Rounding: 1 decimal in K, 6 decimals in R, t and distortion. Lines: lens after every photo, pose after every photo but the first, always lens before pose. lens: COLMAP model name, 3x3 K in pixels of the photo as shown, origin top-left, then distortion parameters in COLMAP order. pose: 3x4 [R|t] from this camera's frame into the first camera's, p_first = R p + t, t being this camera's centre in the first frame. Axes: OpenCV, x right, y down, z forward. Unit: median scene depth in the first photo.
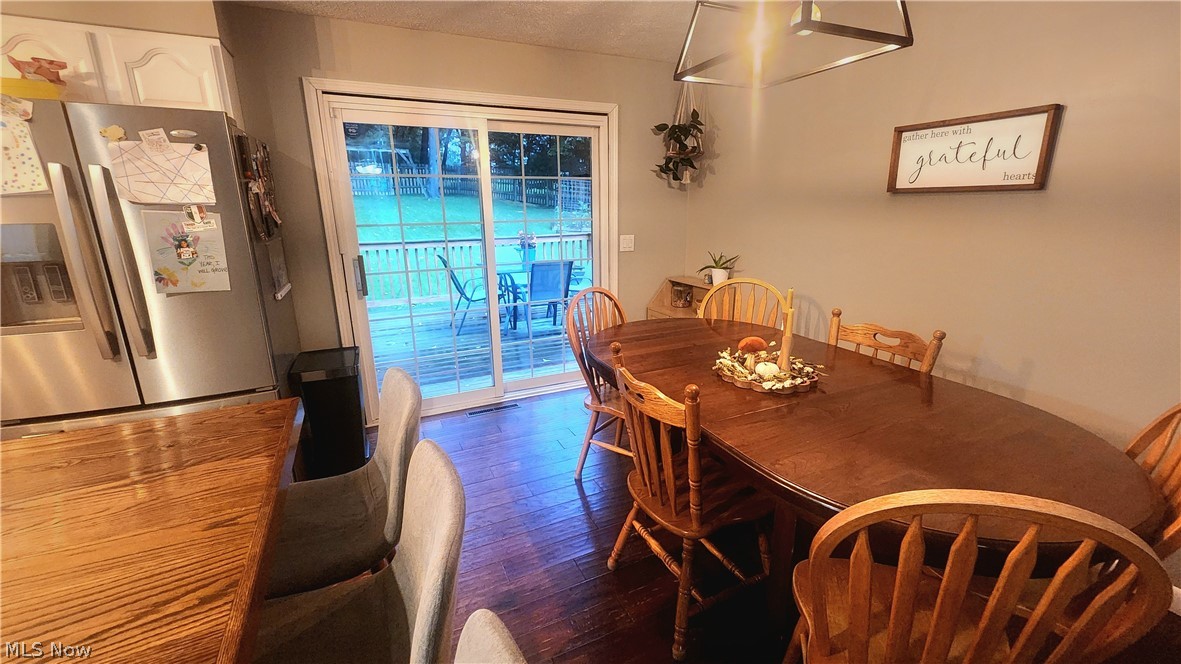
lens RADIAL K [[480.0, 0, 593.8], [0, 480.0, 328.7], [0, 0, 1]] dist [-0.001768, -0.000060]
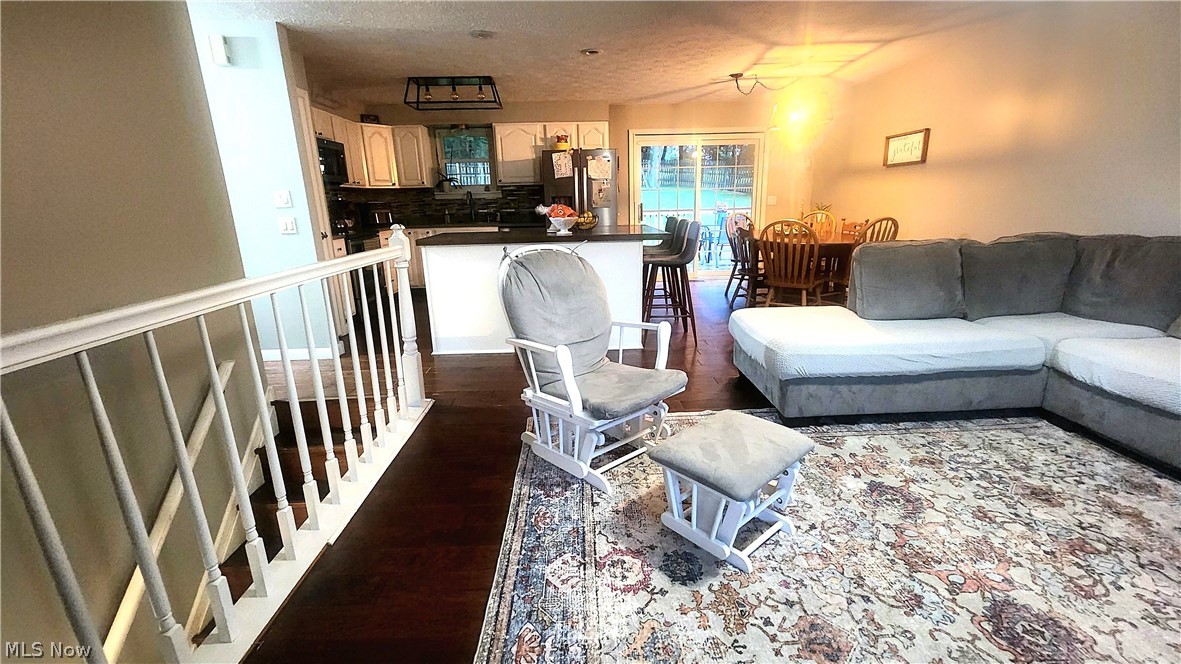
lens RADIAL K [[480.0, 0, 593.8], [0, 480.0, 328.7], [0, 0, 1]] dist [-0.001768, -0.000060]
pose [[0.912917, 0.091051, -0.397860, 0.358886], [-0.085026, 0.995839, 0.032801, 0.503791], [0.399190, 0.003884, 0.916860, -1.561973]]
